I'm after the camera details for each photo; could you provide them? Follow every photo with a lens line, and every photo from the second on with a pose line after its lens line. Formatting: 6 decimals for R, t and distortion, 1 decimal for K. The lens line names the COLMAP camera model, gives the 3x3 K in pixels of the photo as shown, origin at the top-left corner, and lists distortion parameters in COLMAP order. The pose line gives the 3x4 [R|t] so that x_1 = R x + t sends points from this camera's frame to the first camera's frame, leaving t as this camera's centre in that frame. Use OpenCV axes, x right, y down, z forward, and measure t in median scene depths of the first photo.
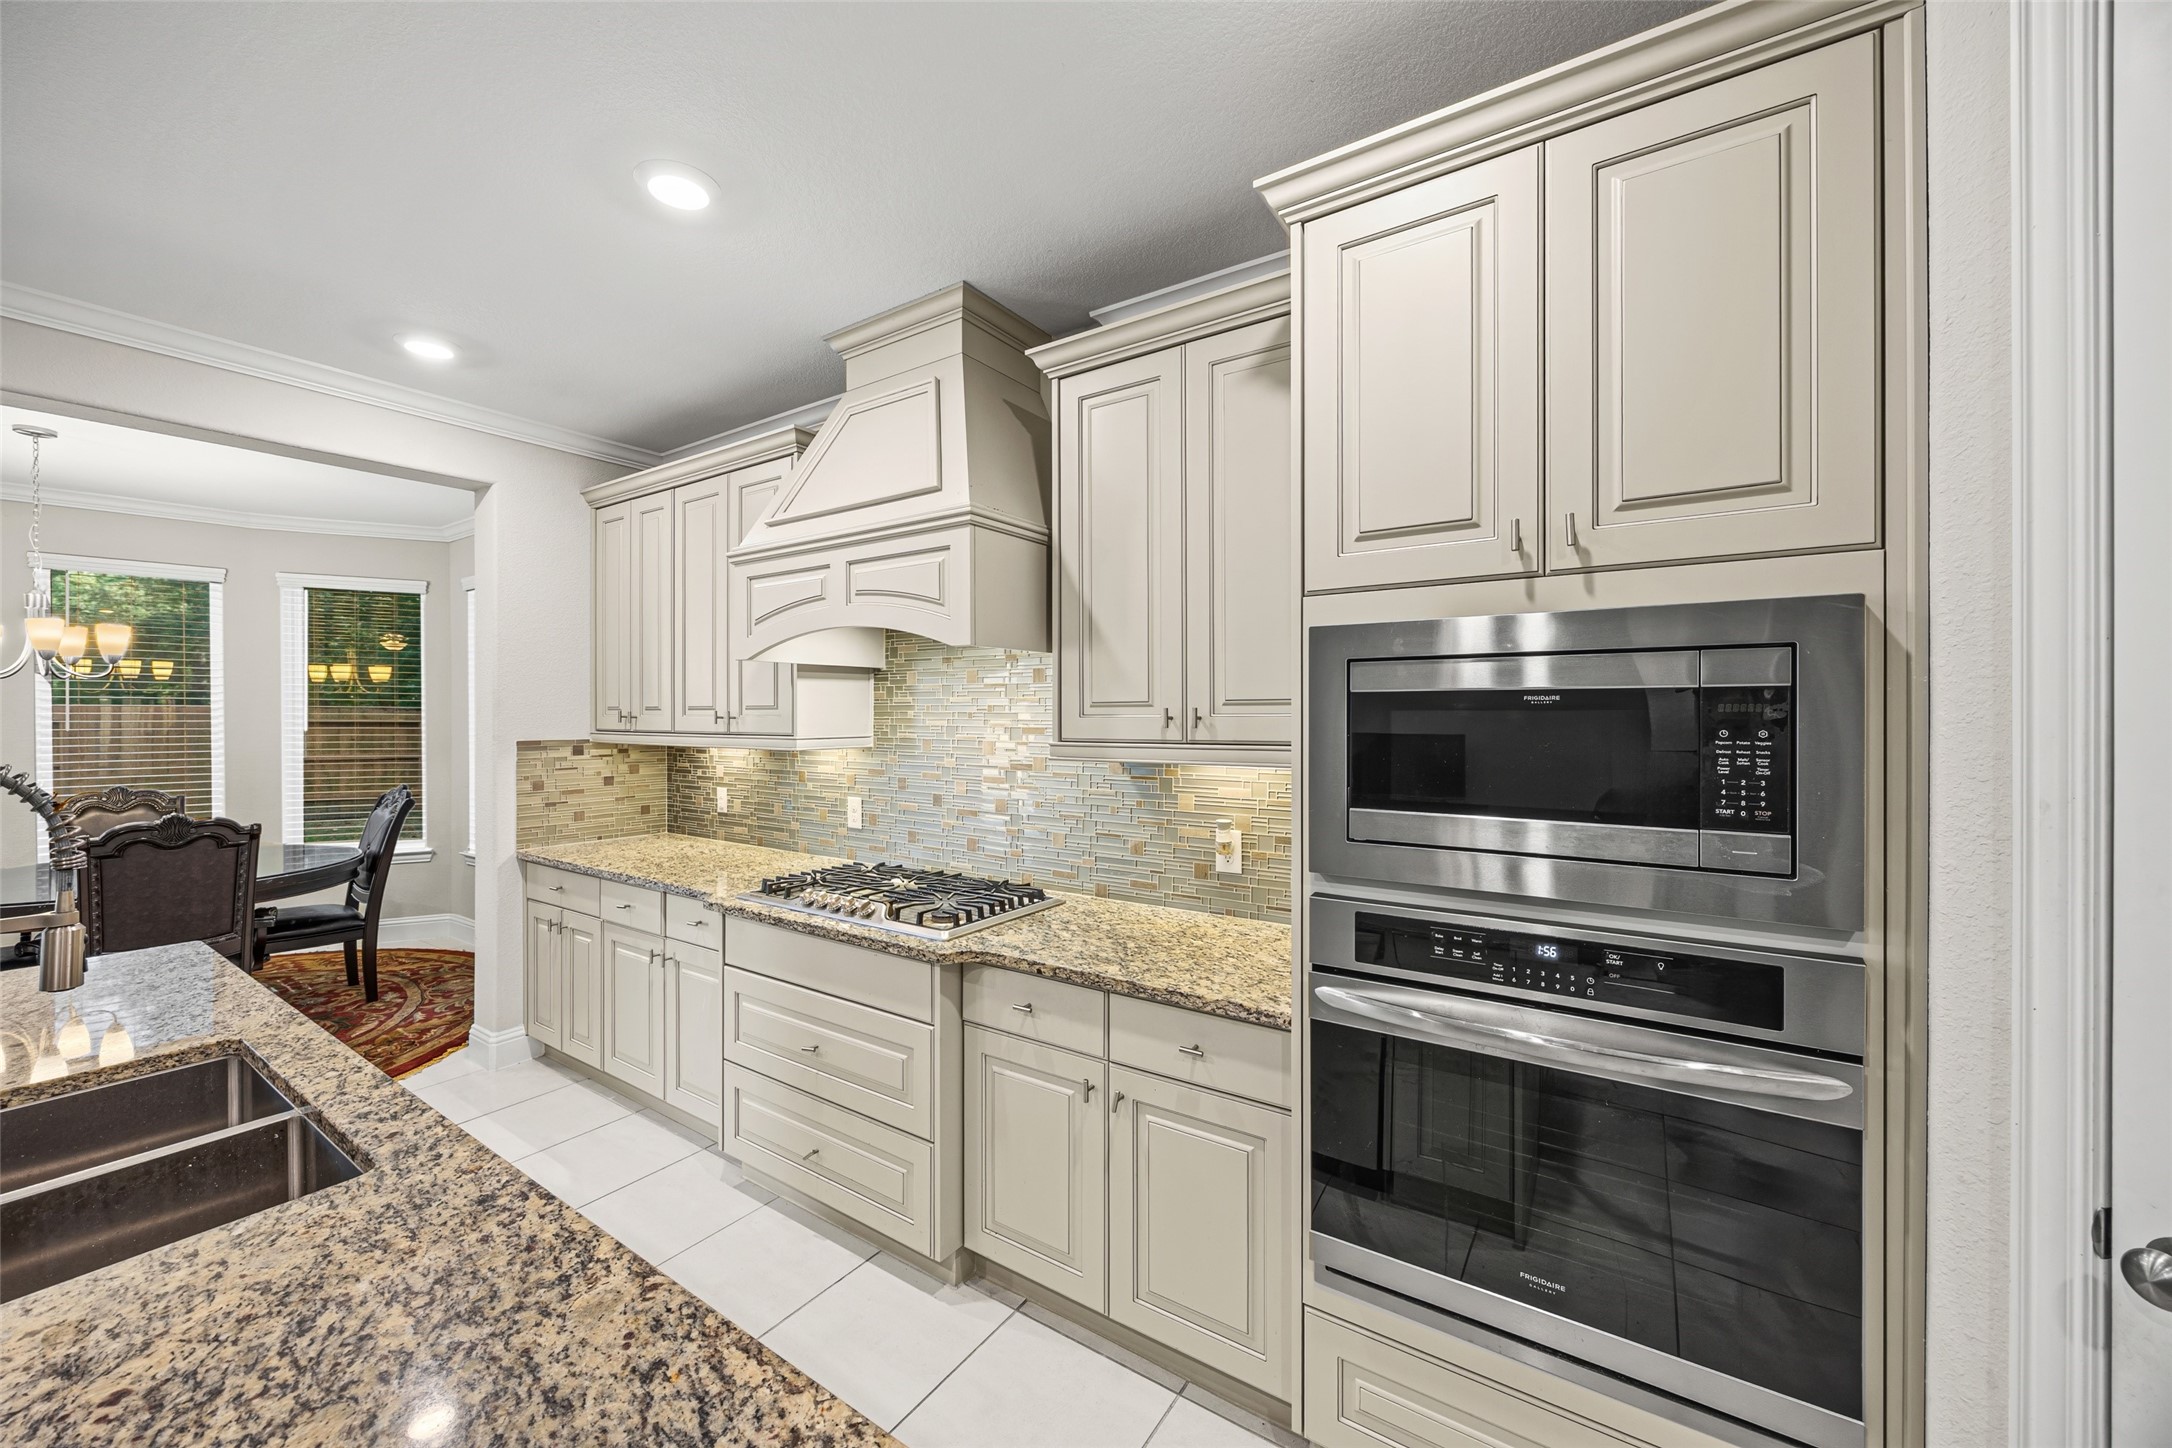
lens RADIAL K [[837.6, 0, 1077.2], [0, 837.6, 710.7], [0, 0, 1]] dist [-0.008537, -0.000085]
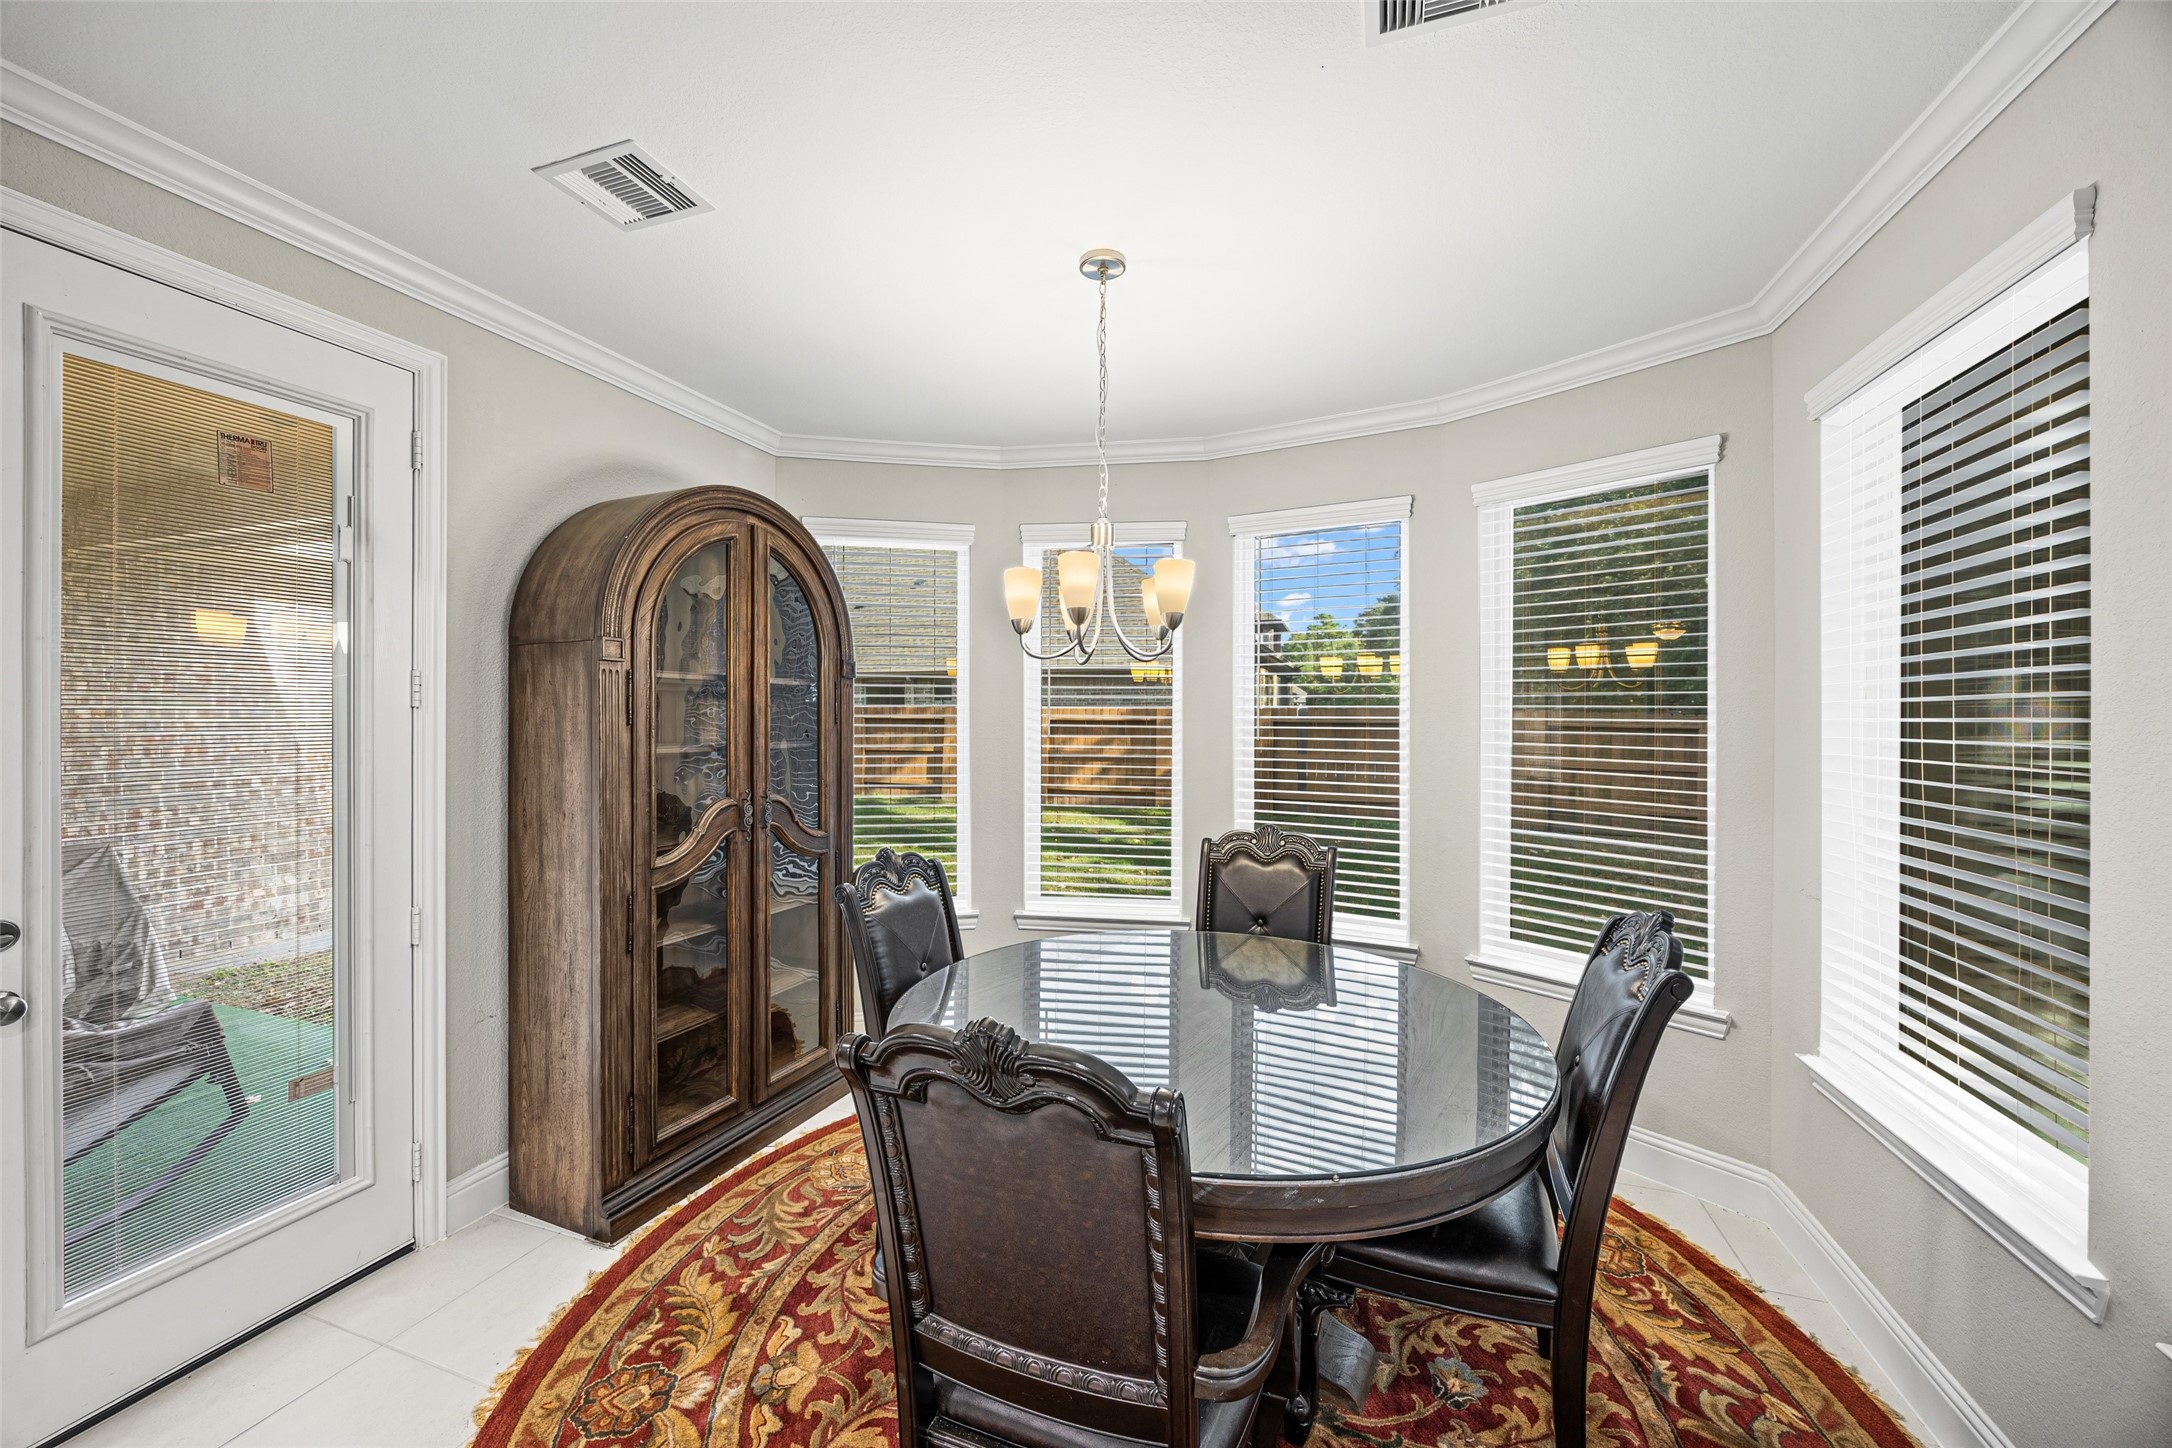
lens RADIAL K [[875.8, 0, 1081.7], [0, 875.8, 707.5], [0, 0, 1]] dist [0.040851, 0.000011]
pose [[0.261598, -0.001573, -0.965176, -1.647220], [-0.008989, 0.999951, -0.004066, -0.008190], [0.965135, 0.009739, 0.261571, 2.235874]]
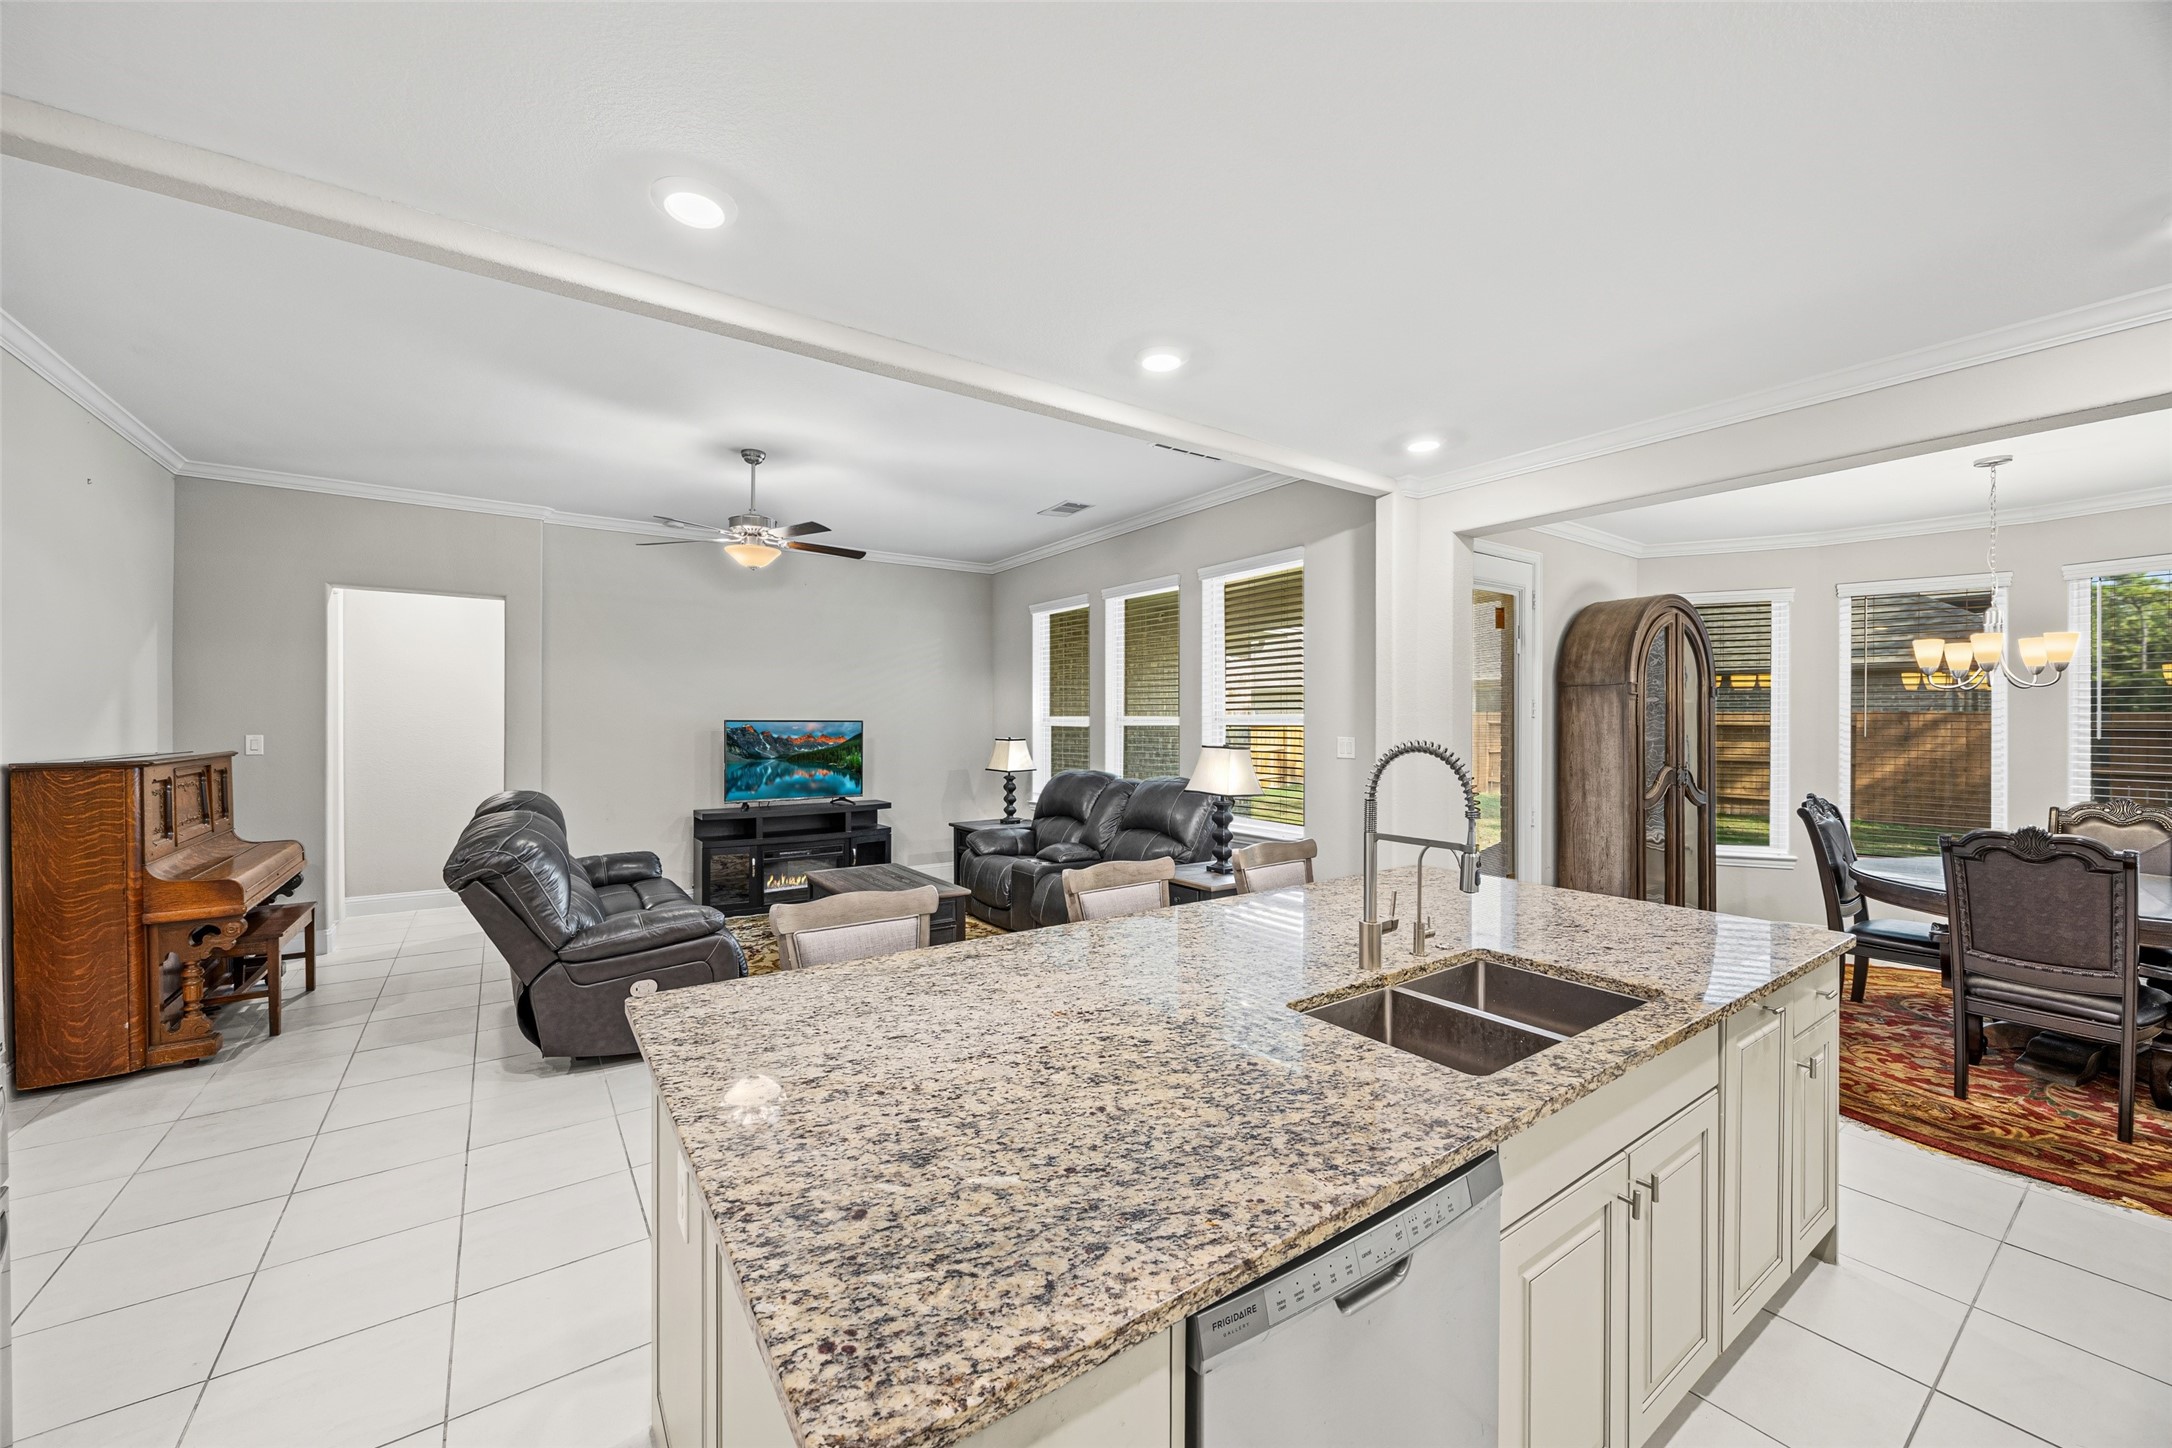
lens RADIAL K [[830.0, 0, 1082.3], [0, 830.0, 724.8], [0, 0, 1]] dist [-0.006653, -0.000065]
pose [[-0.360923, 0.008559, -0.932556, 0.503817], [-0.000760, 0.999955, 0.009472, -0.004396], [0.932595, 0.004128, -0.360900, 0.792065]]
